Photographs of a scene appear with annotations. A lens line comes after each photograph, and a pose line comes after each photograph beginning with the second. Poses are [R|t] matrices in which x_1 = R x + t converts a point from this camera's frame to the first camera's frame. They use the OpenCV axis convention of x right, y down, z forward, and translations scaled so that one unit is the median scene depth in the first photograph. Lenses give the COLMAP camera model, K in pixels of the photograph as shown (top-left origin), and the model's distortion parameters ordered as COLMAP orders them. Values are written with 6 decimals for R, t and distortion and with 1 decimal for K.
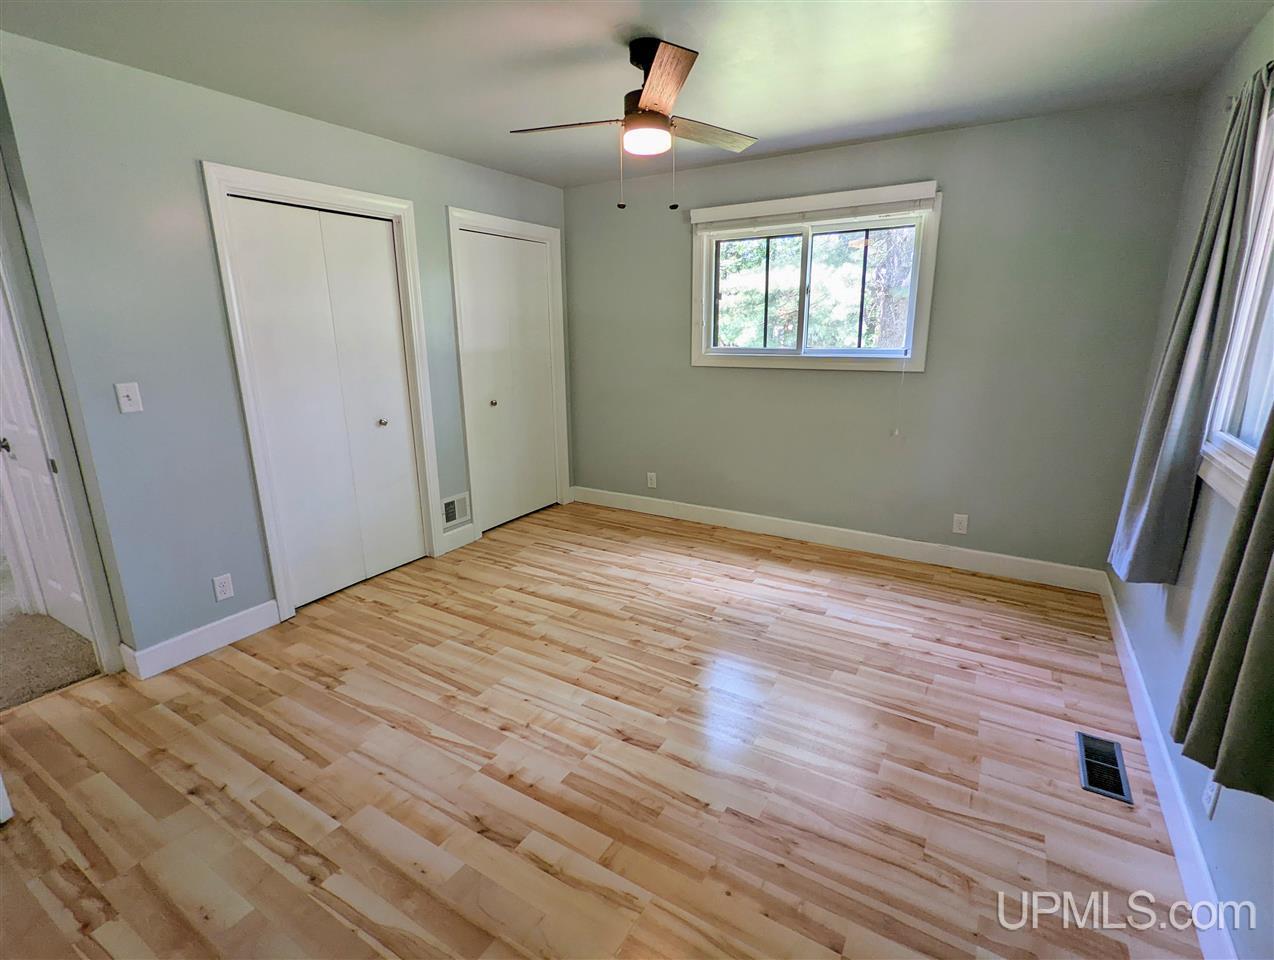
lens RADIAL K [[620.3, 0, 637.0], [0, 620.3, 480.0], [0, 0, 1]] dist [0.002895, -0.001463]
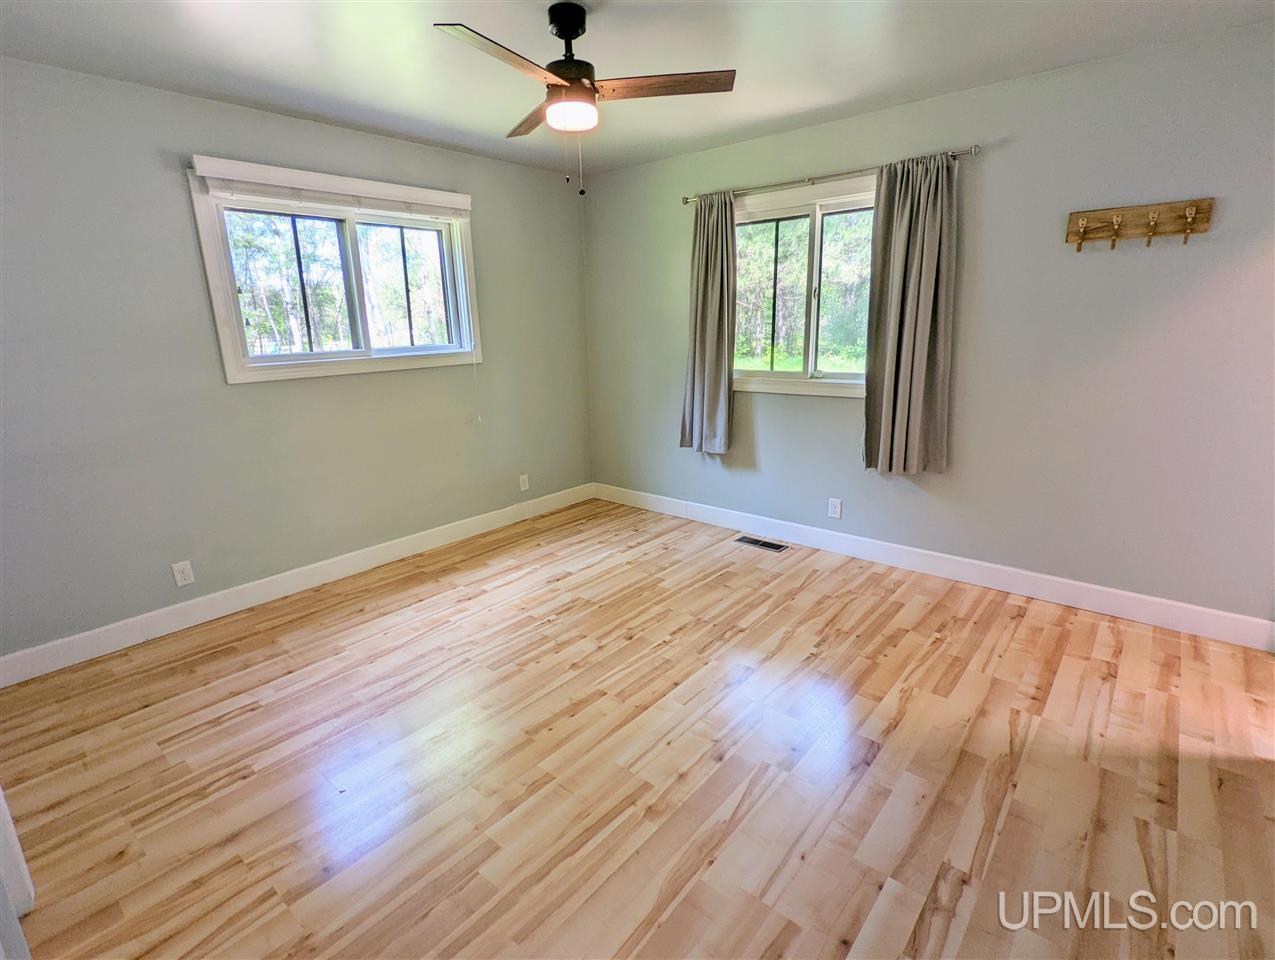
lens RADIAL K [[620.8, 0, 637.5], [0, 620.8, 480.0], [0, 0, 1]] dist [0.002895, -0.001463]
pose [[0.149307, -0.242870, 0.958499, -0.702201], [0.264760, 0.943789, 0.197901, -0.132949], [-0.952686, 0.224224, 0.205217, 0.591608]]
